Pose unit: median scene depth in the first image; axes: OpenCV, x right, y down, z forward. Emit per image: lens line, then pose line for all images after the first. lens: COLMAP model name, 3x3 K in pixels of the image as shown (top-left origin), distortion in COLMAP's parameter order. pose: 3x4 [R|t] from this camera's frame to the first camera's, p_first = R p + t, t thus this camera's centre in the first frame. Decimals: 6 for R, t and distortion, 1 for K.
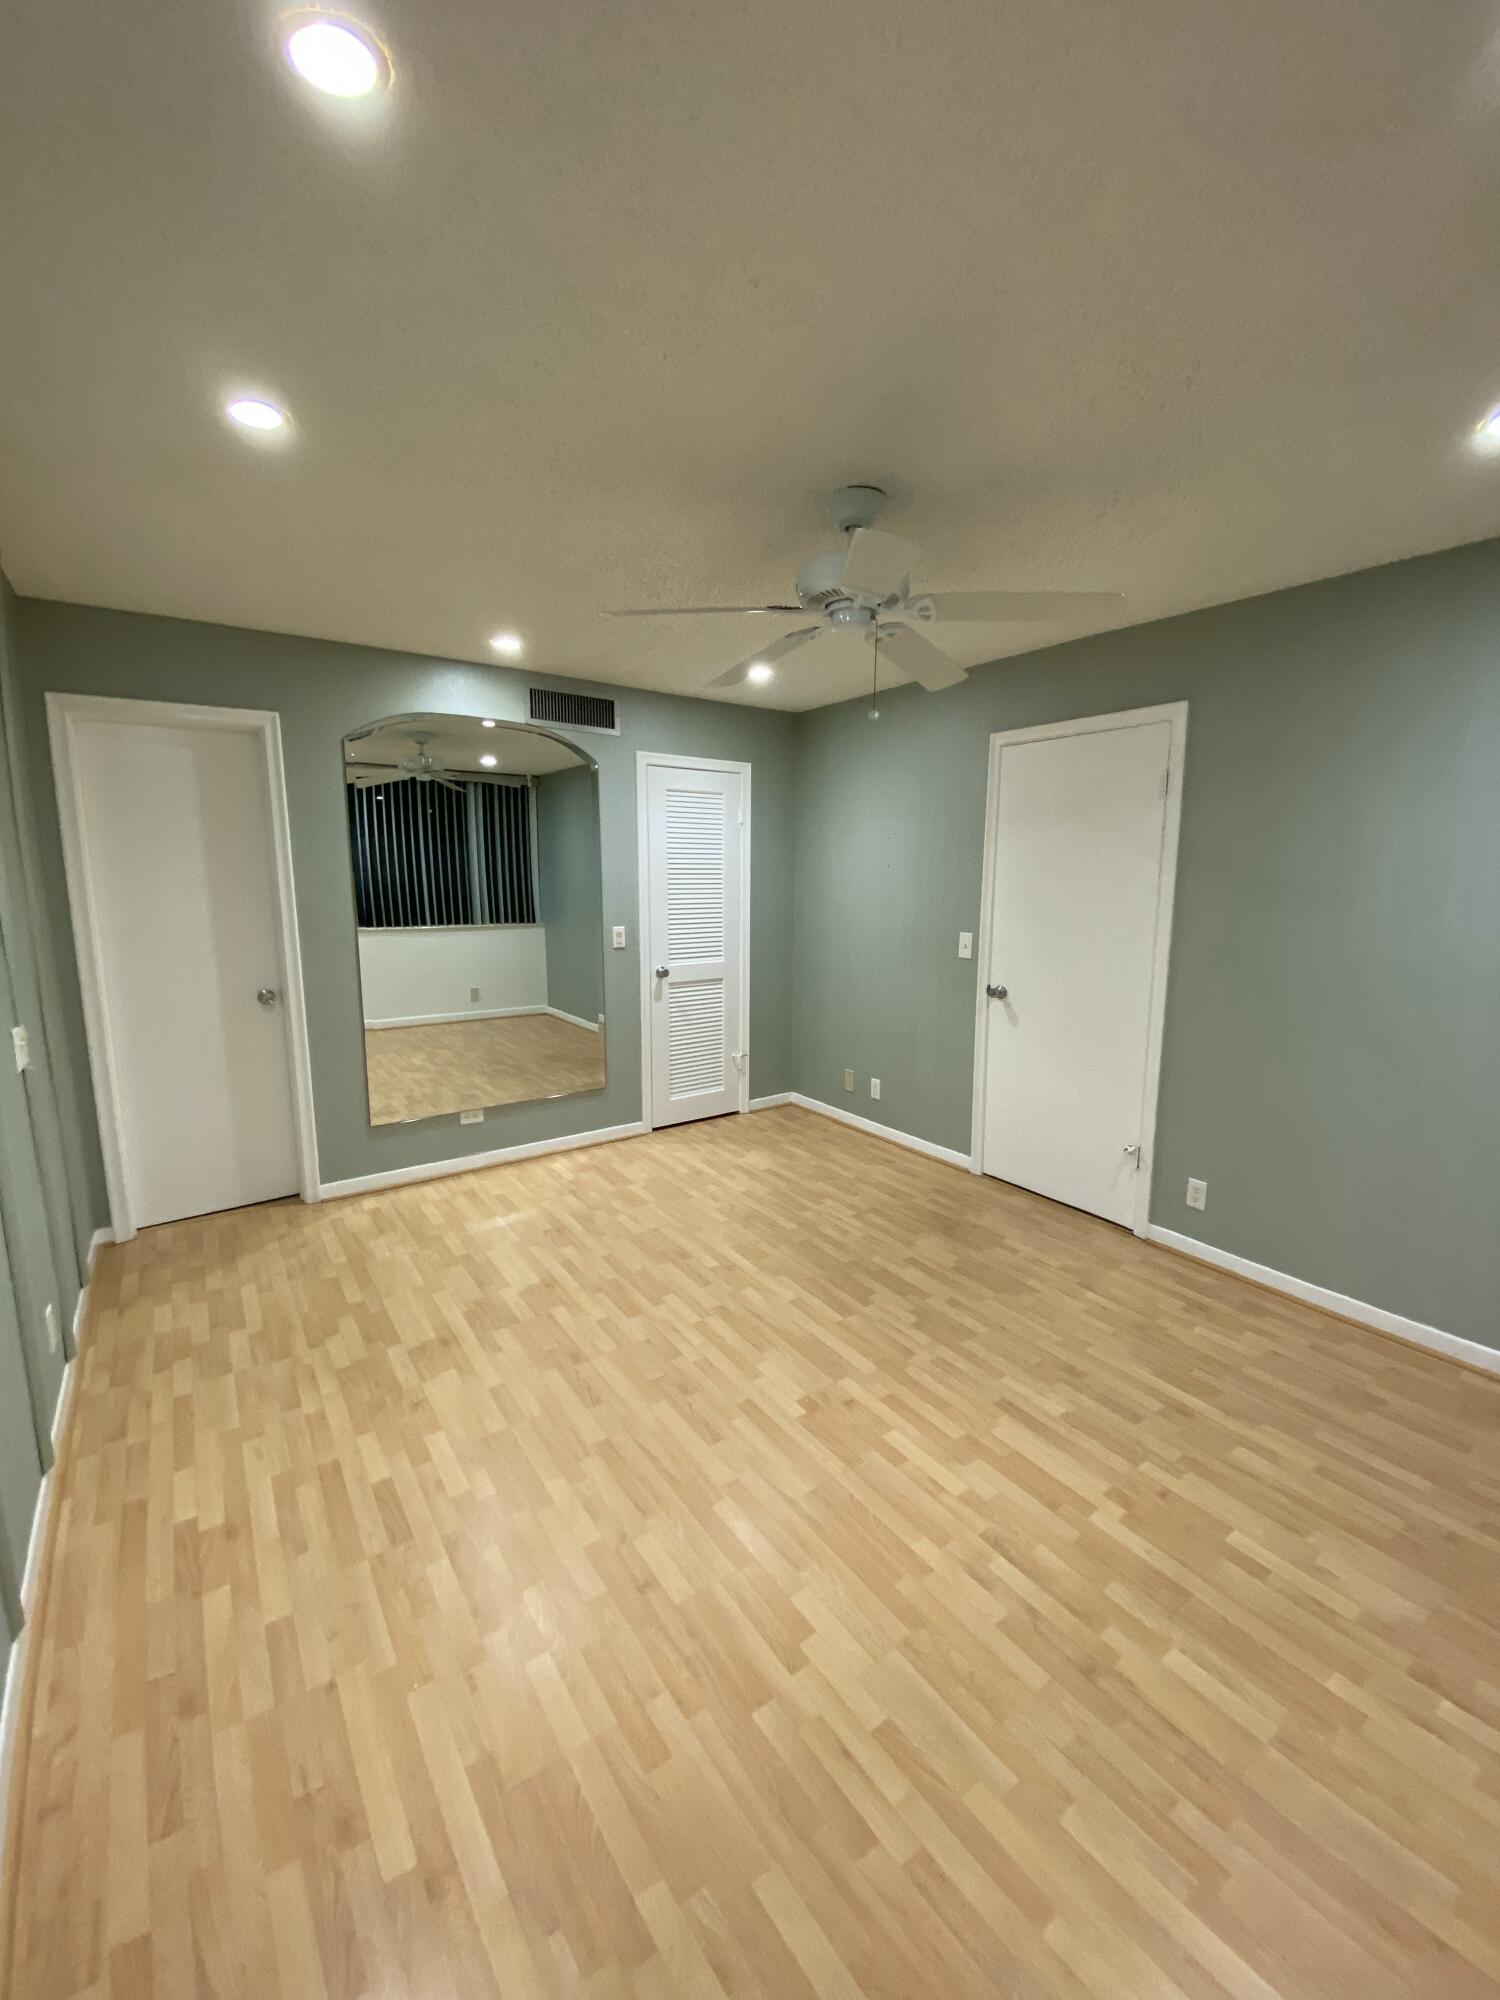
lens RADIAL K [[804.6, 0, 750.0], [0, 804.6, 1000.0], [0, 0, 1]] dist [0.000484, -0.013793]
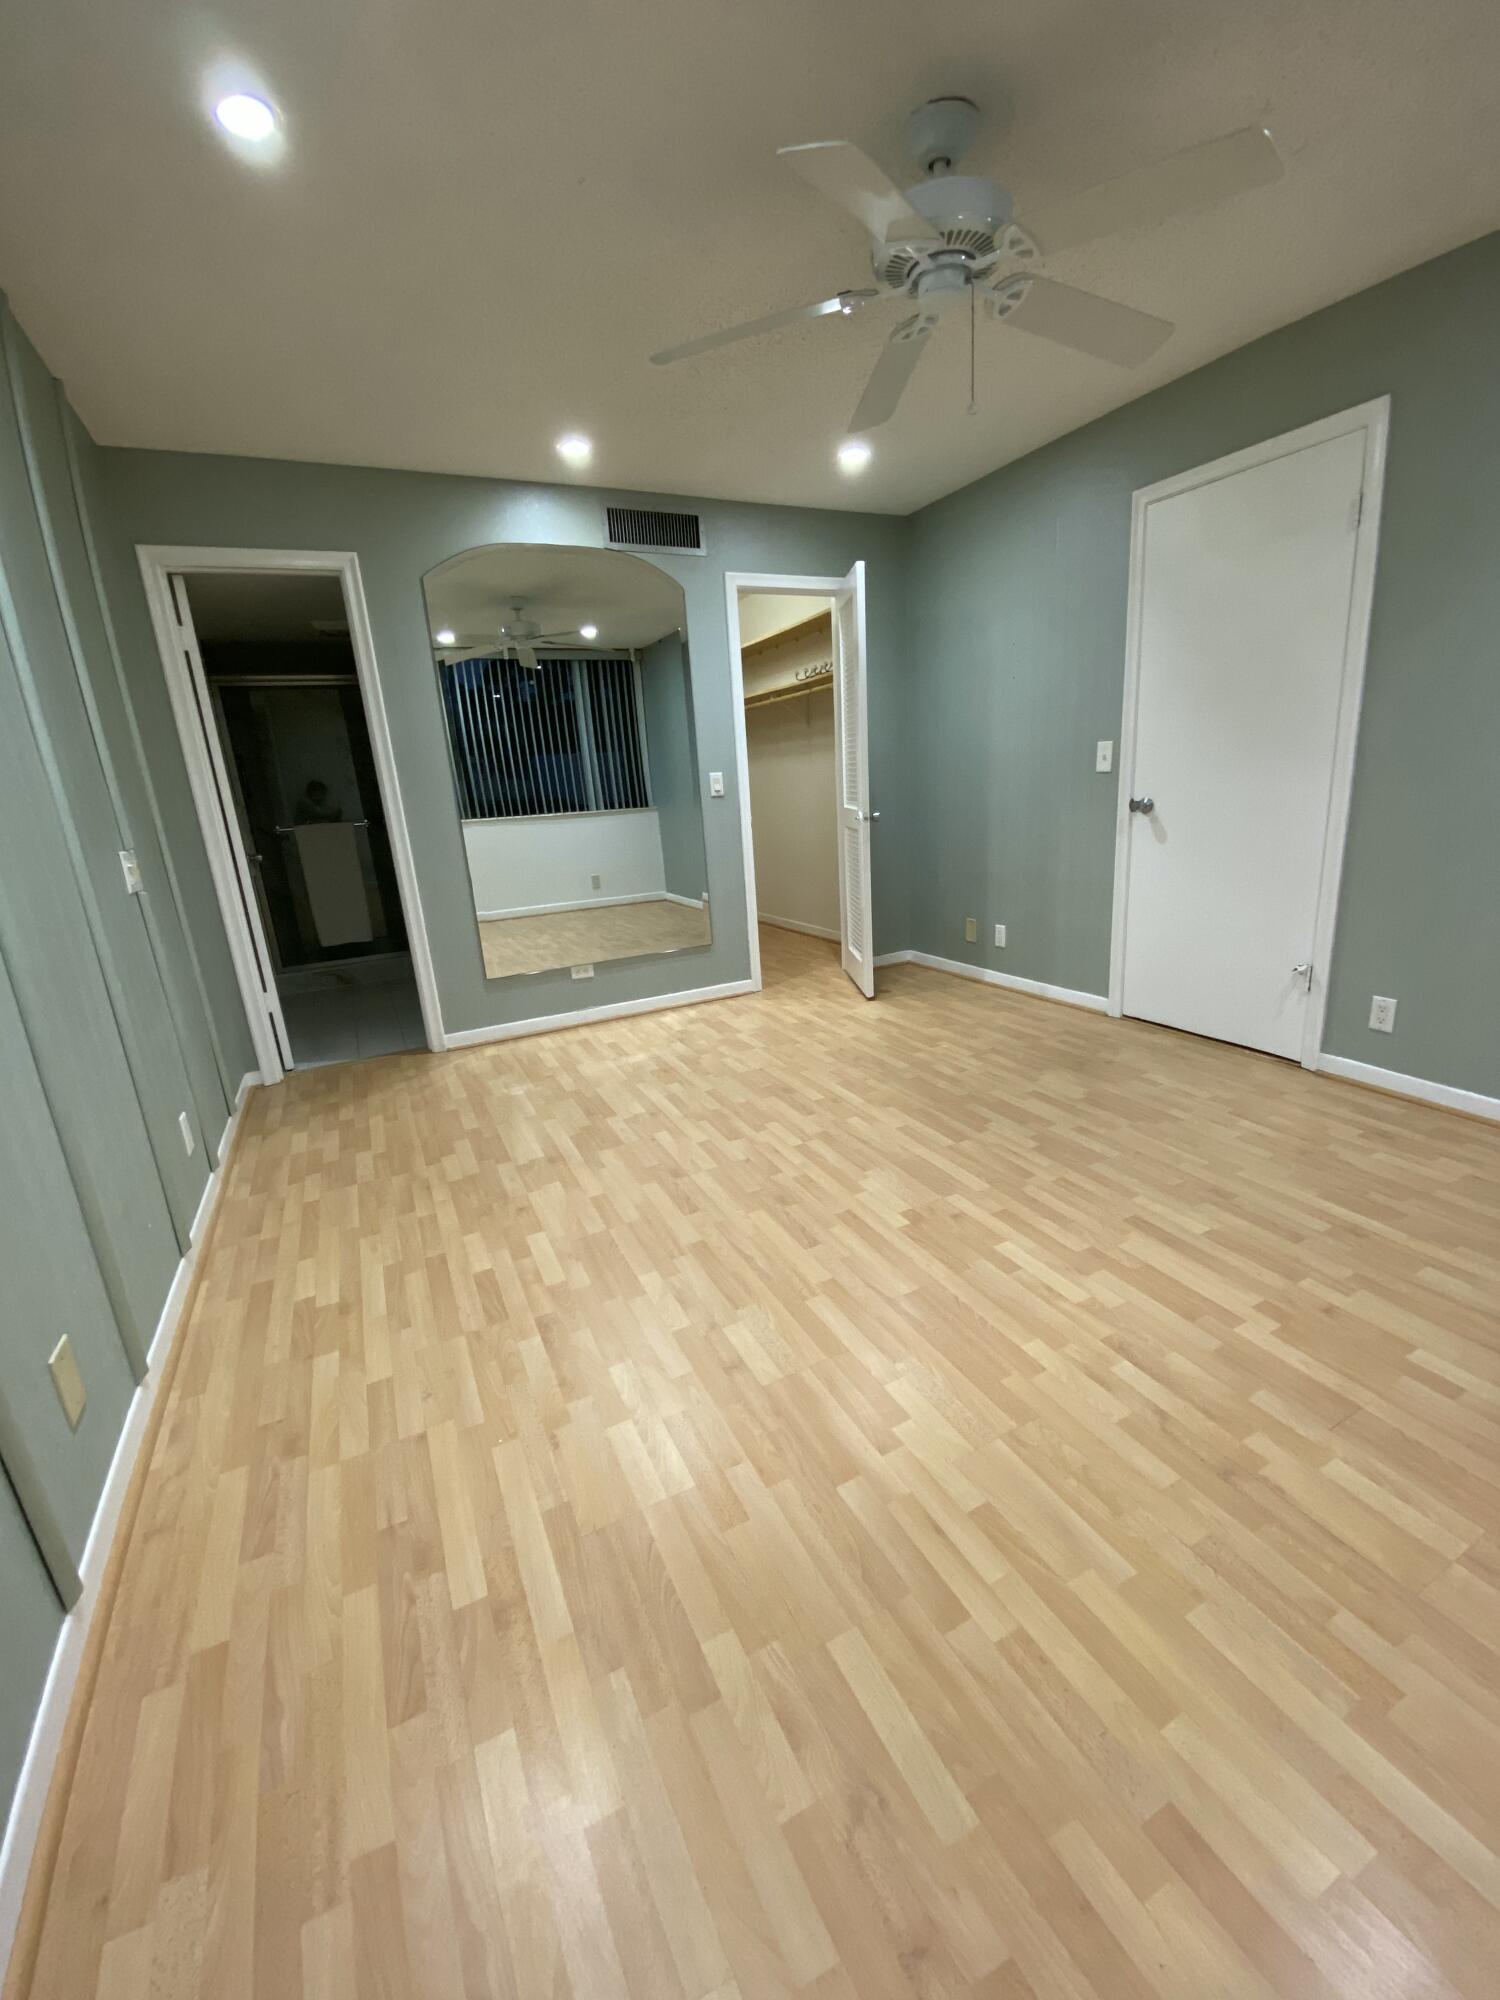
lens RADIAL K [[799.5, 0, 750.0], [0, 799.5, 1000.0], [0, 0, 1]] dist [0.019671, -0.027430]
pose [[0.985970, -0.026828, -0.164752, 0.053276], [0.045576, 0.992764, 0.111095, 0.161072], [0.160579, -0.117045, 0.980059, 0.094513]]
